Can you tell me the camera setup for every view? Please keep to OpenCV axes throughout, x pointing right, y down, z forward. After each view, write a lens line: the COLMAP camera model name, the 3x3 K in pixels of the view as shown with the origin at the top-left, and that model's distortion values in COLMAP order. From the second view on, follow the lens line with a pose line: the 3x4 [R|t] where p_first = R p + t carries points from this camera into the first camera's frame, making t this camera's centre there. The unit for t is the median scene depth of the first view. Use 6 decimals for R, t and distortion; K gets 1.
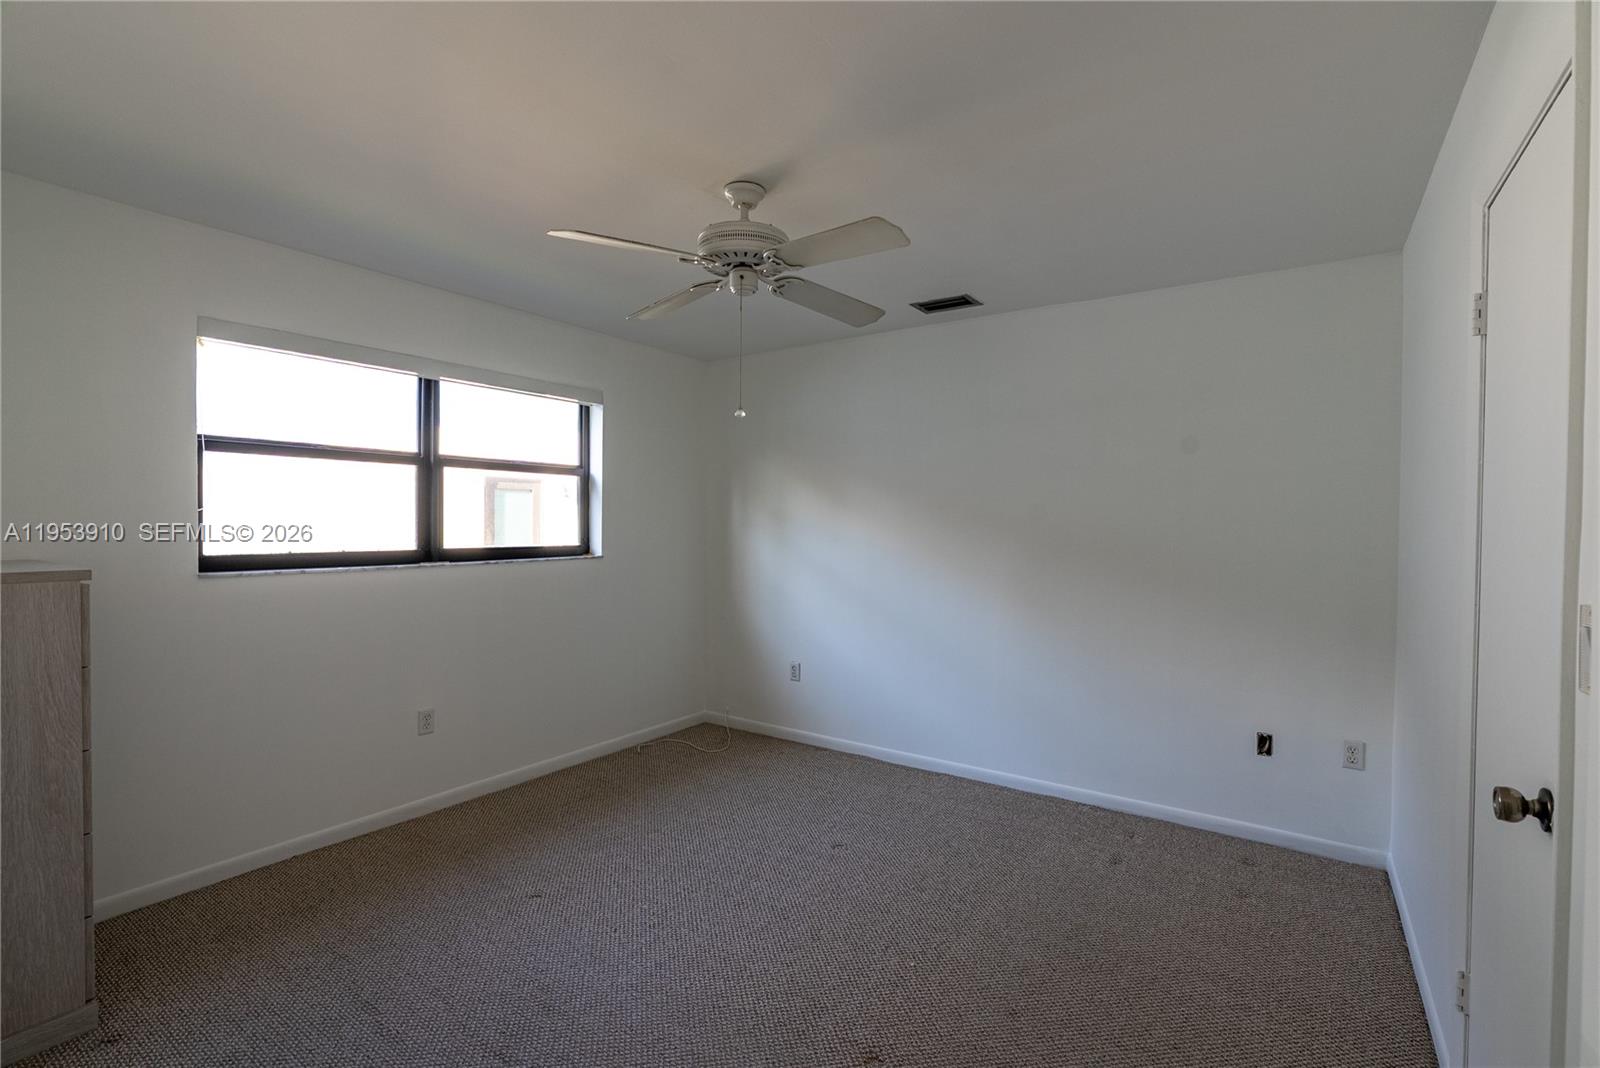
lens RADIAL K [[758.6, 0, 800.0], [0, 758.6, 534.0], [0, 0, 1]] dist [0.000410, 0.000021]
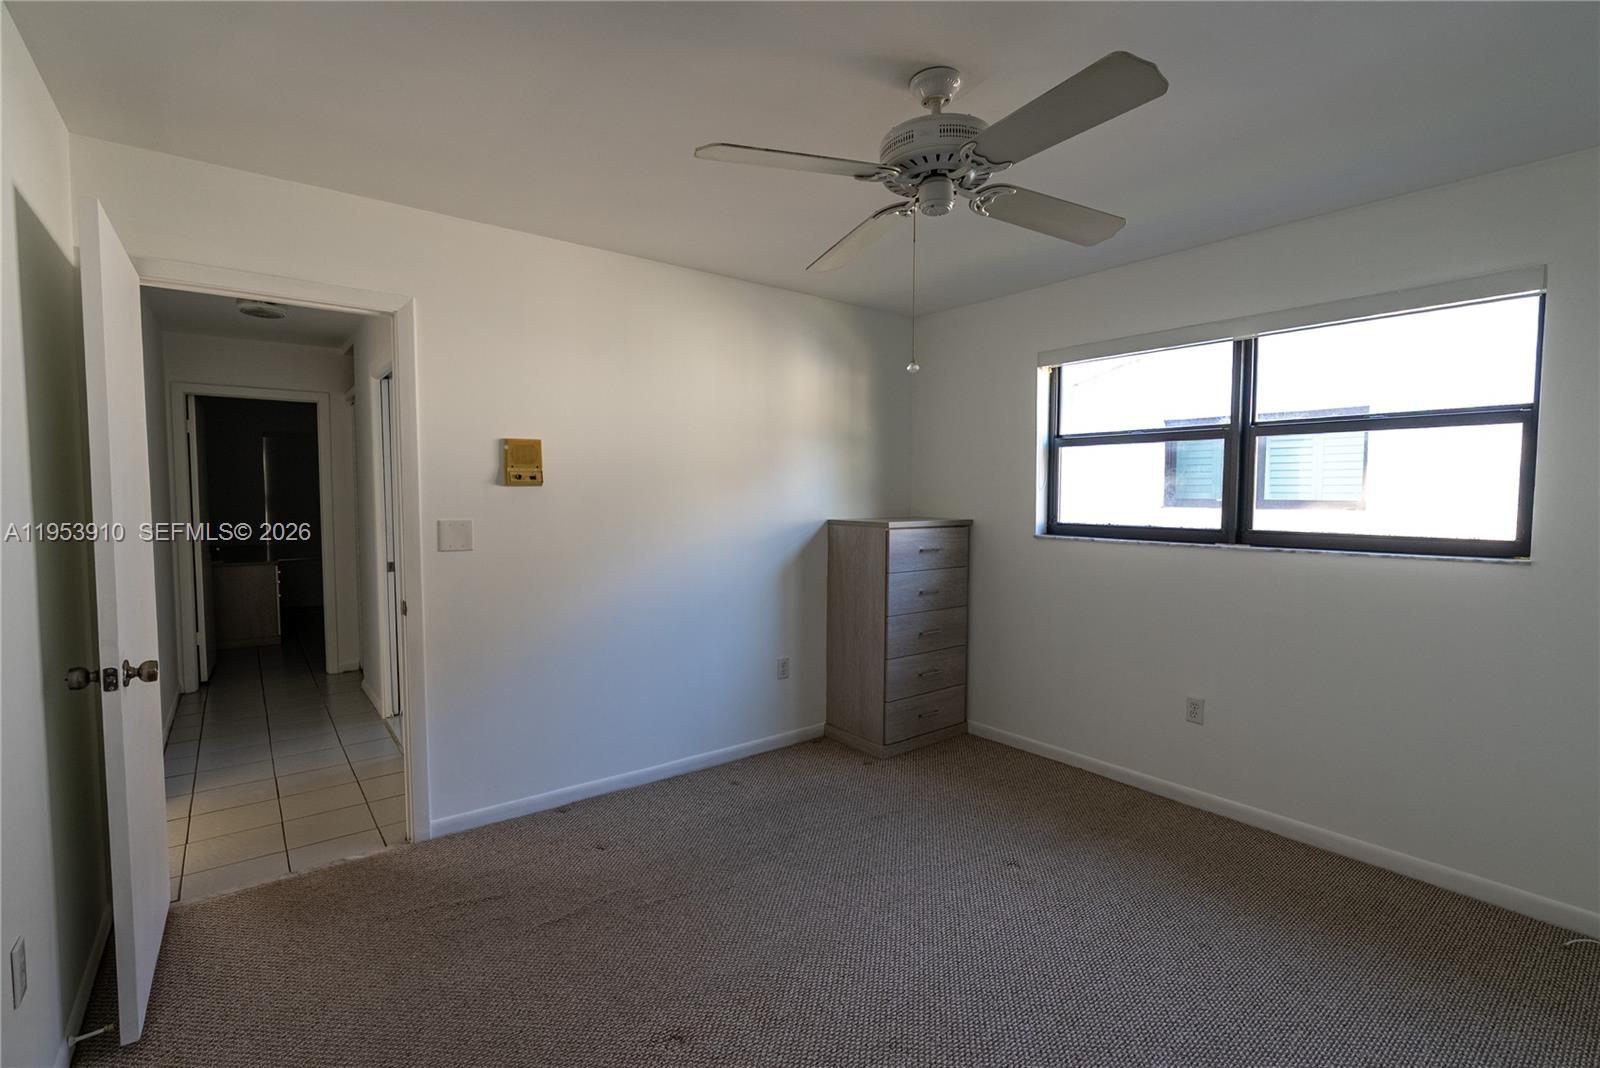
lens RADIAL K [[723.6, 0, 800.0], [0, 723.6, 534.0], [0, 0, 1]] dist [0.007515, -0.000094]
pose [[-0.311868, 0.042706, -0.949165, 0.516908], [-0.022723, 0.998368, 0.052386, -0.009549], [0.949854, 0.037905, -0.310389, 0.802945]]
